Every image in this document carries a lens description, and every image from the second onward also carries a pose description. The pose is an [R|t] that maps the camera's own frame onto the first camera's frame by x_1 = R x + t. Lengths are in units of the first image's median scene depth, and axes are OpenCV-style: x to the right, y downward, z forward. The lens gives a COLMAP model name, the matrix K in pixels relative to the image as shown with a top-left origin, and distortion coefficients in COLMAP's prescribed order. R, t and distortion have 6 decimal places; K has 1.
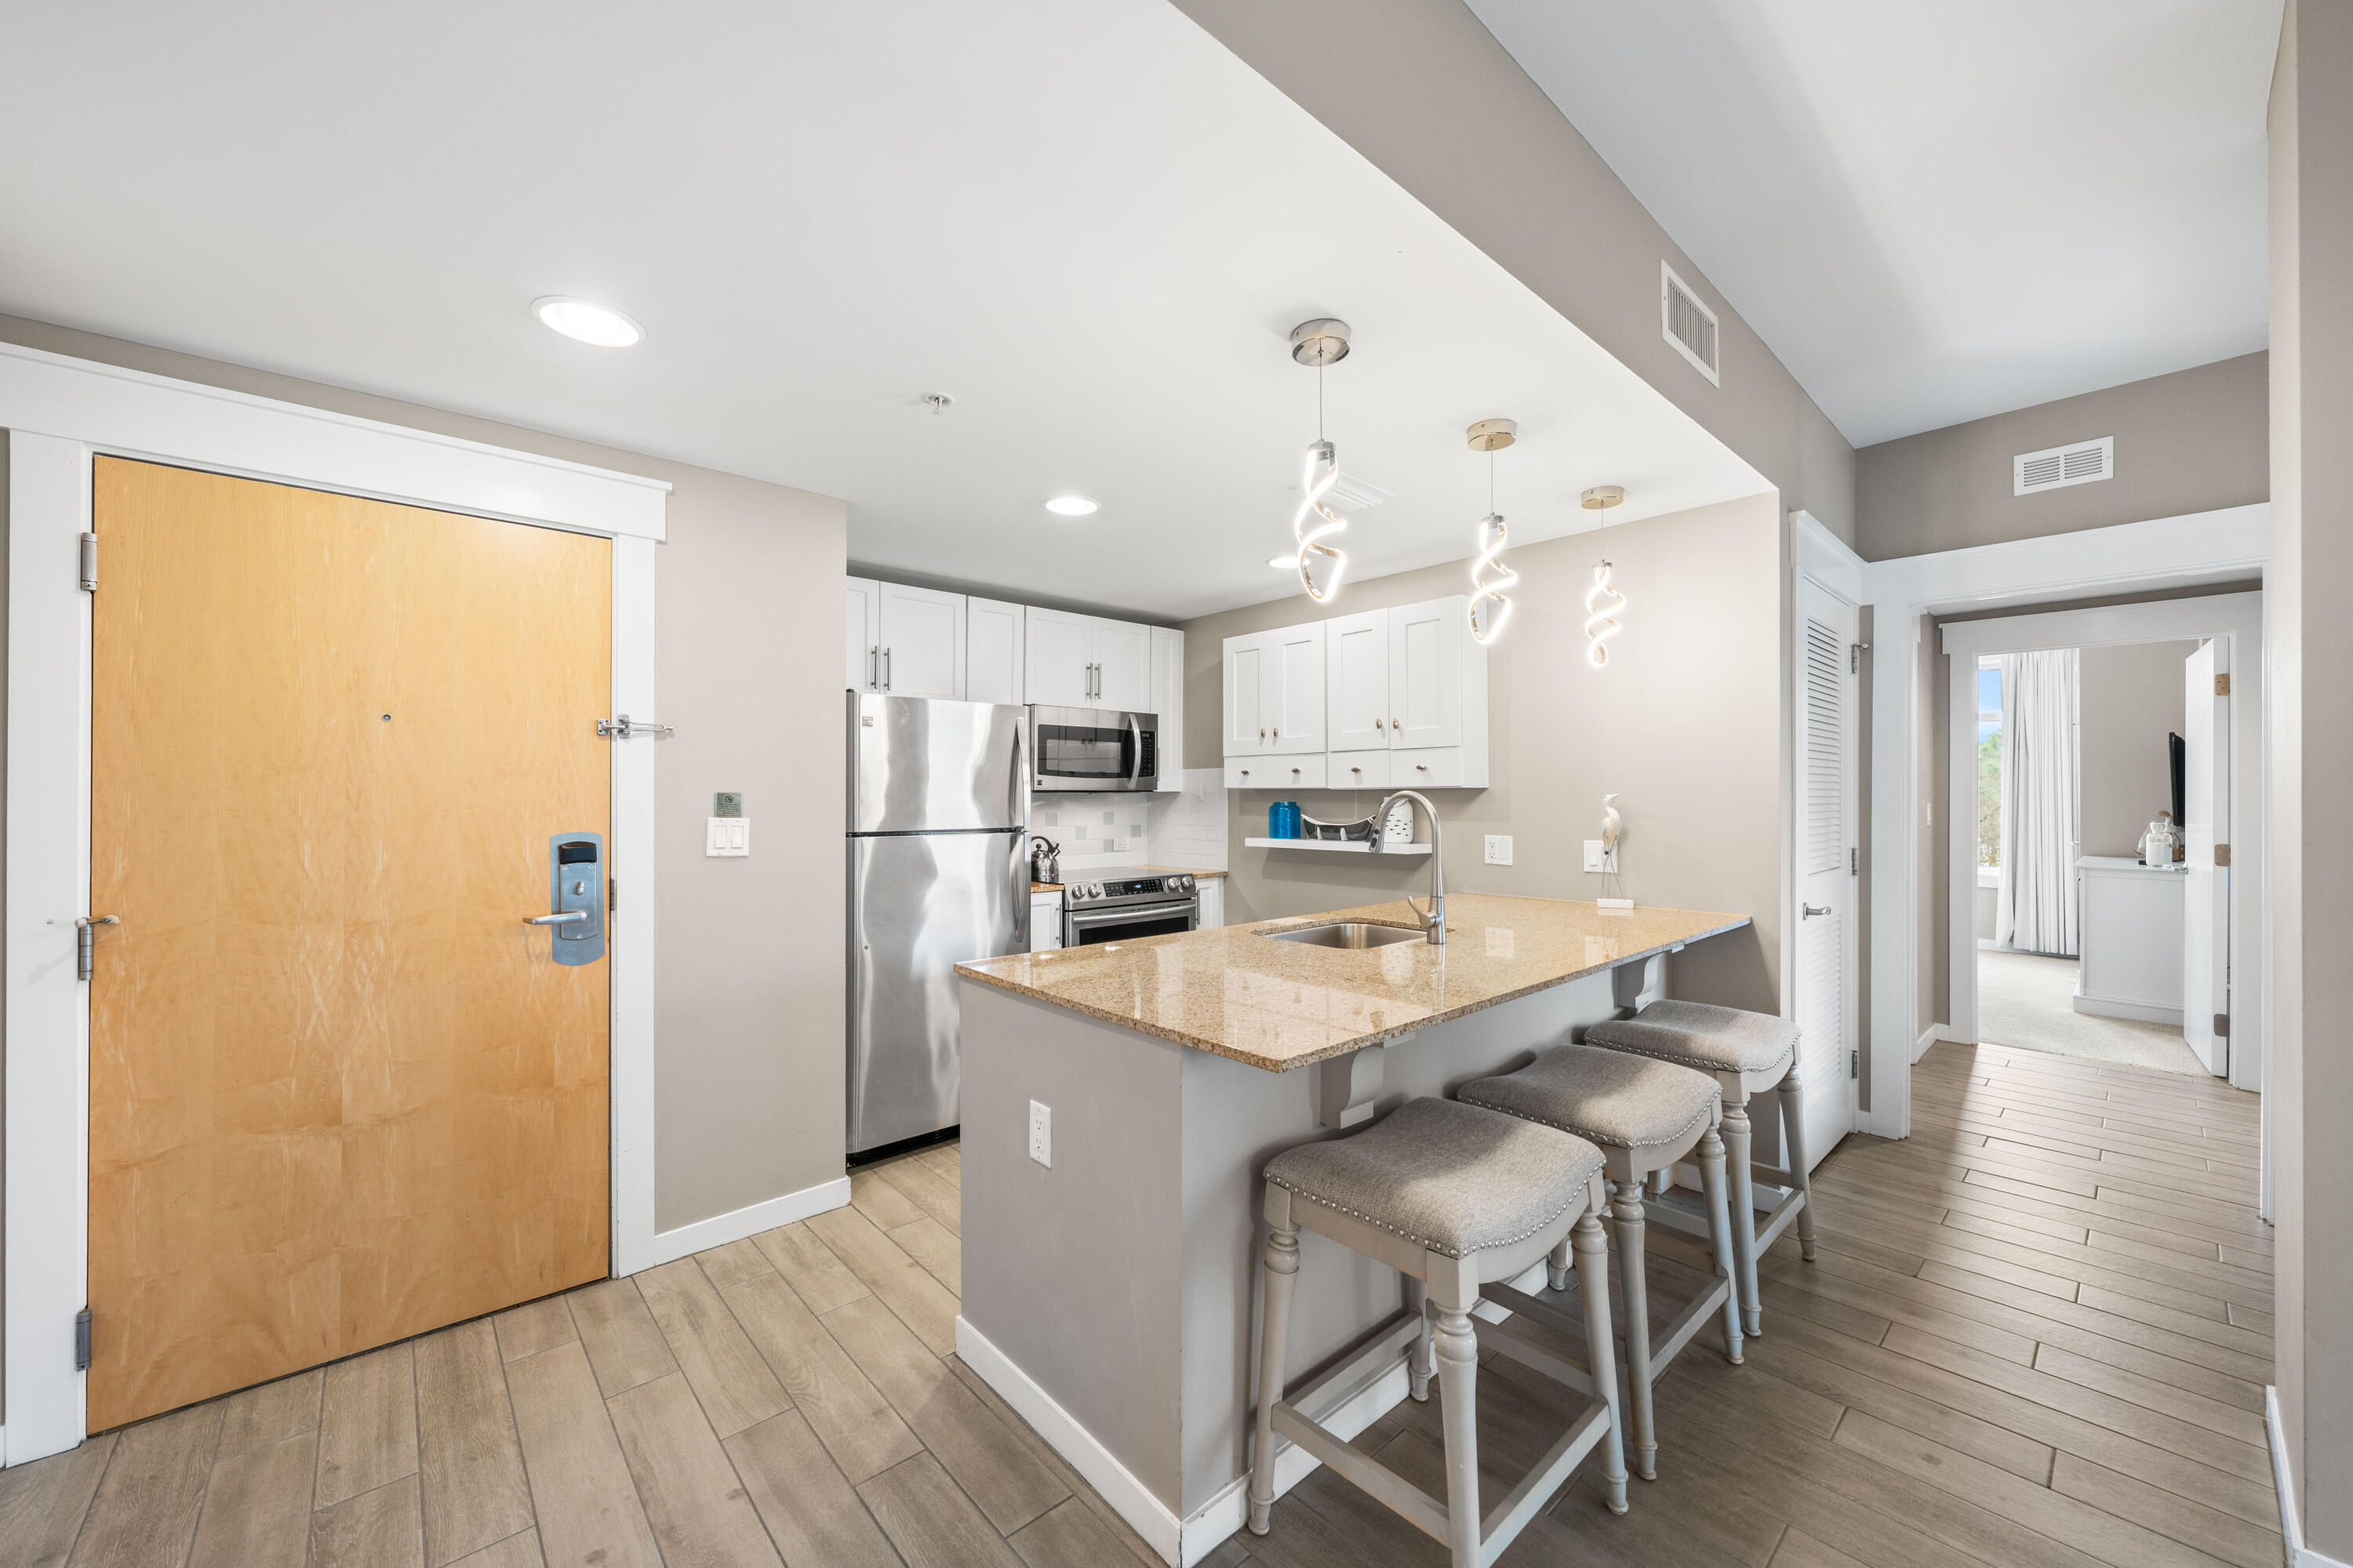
lens RADIAL K [[880.5, 0, 1170.0], [0, 880.5, 795.3], [0, 0, 1]] dist [-0.002753, -0.000239]
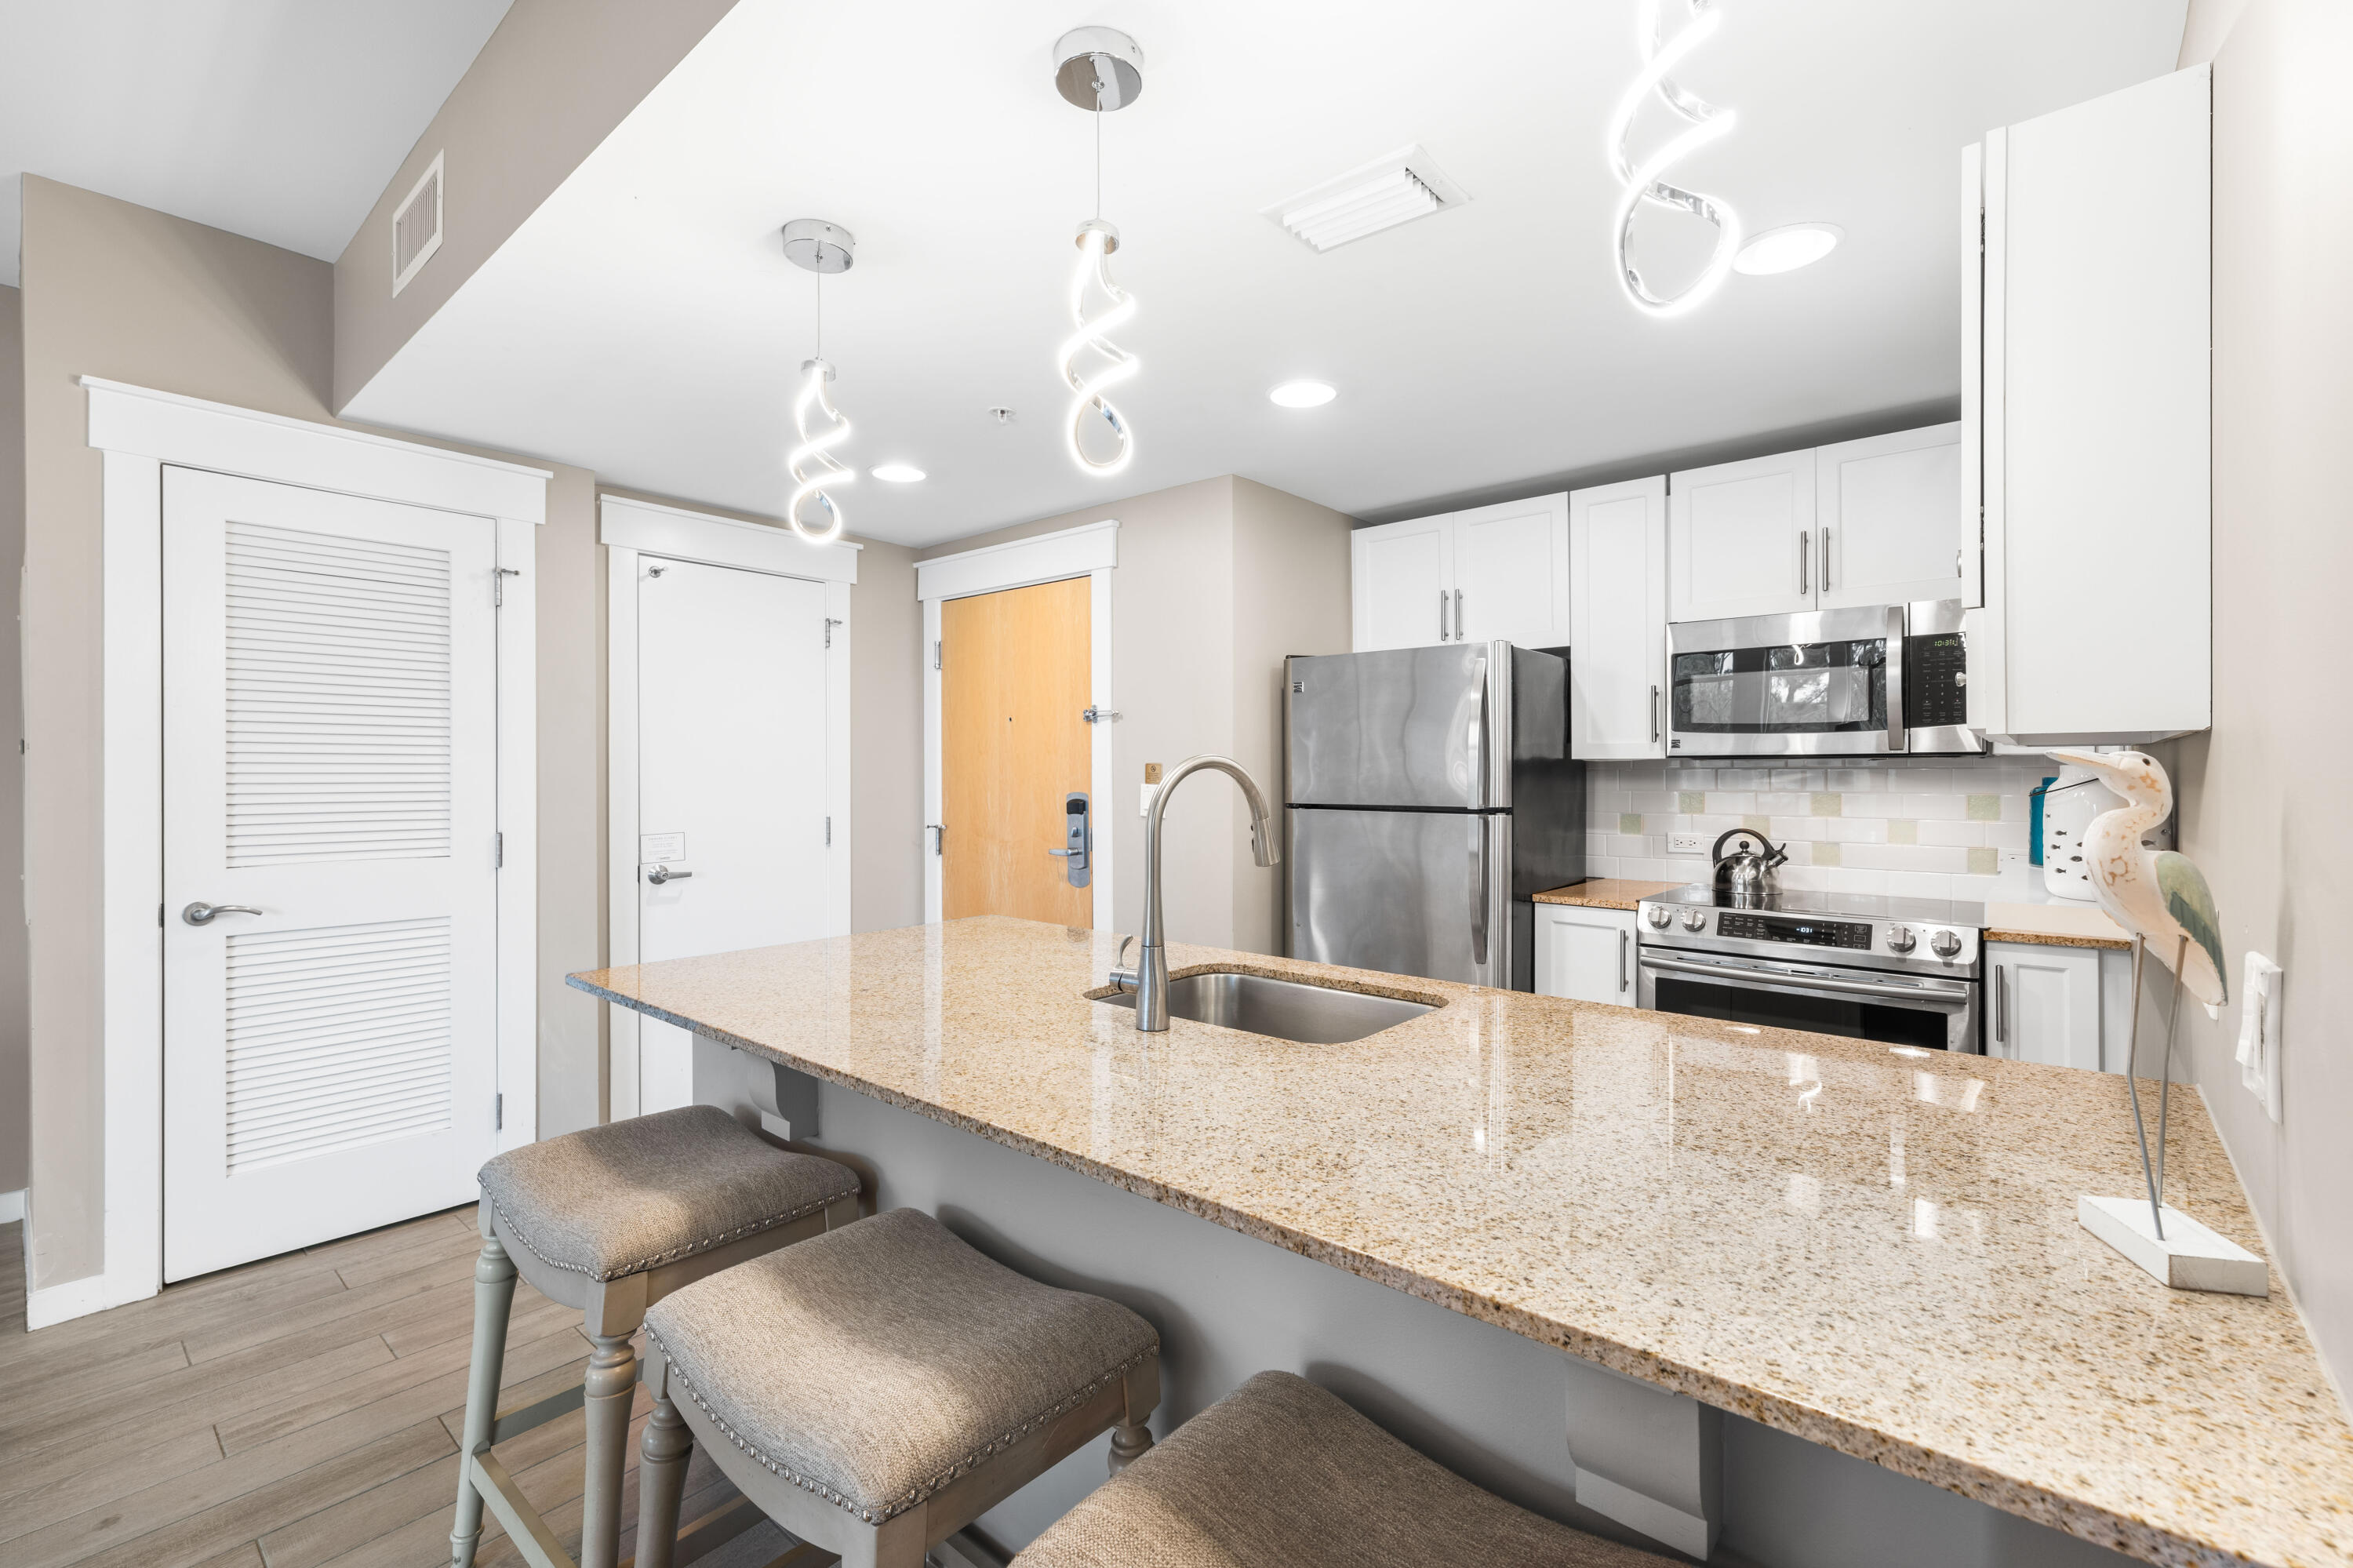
lens RADIAL K [[1020.6, 0, 1183.0], [0, 1020.6, 777.5], [0, 0, 1]] dist [-0.001245, 0.000498]
pose [[0.131610, 0.010225, -0.991249, 0.762743], [0.002201, 0.999941, 0.010607, 0.001726], [0.991299, -0.003578, 0.131580, 0.757496]]
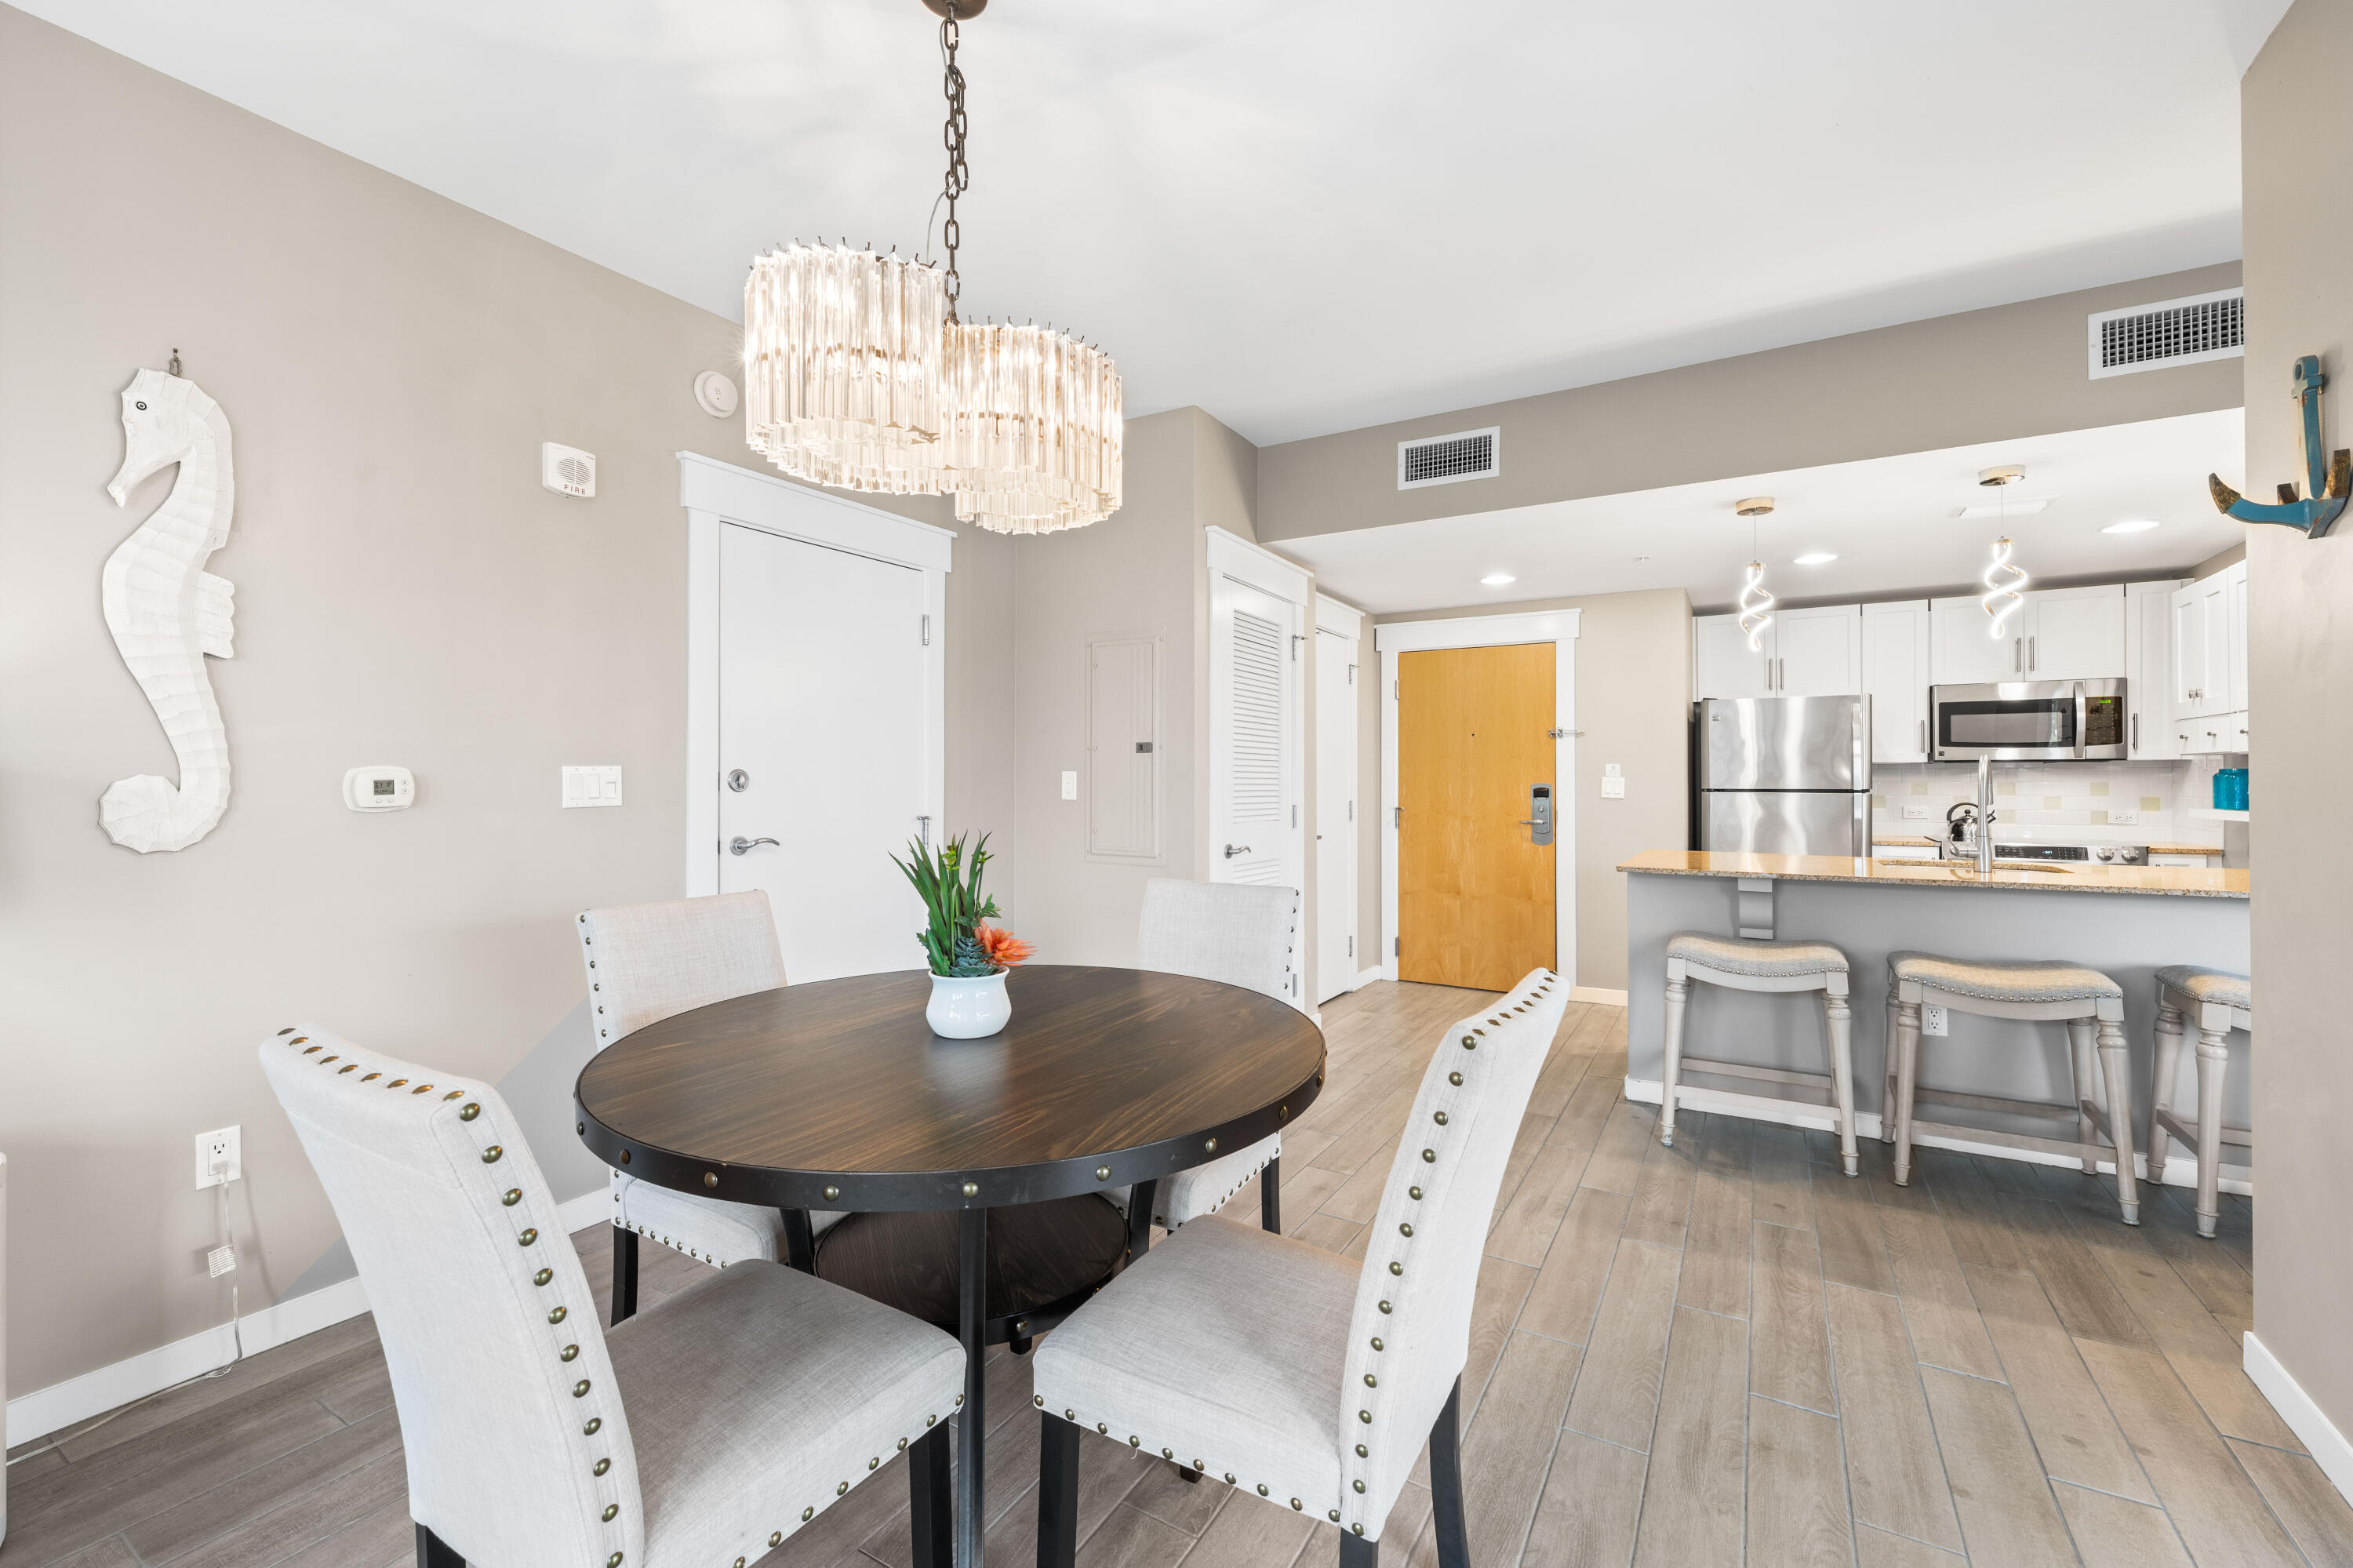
lens RADIAL K [[1020.6, 0, 1165.7], [0, 1020.6, 776.3], [0, 0, 1]] dist [-0.001245, 0.000498]
pose [[0.293765, -0.002093, -0.955875, 1.140061], [0.000457, 0.999998, -0.002049, 0.023566], [0.955878, 0.000165, 0.293765, -0.480713]]
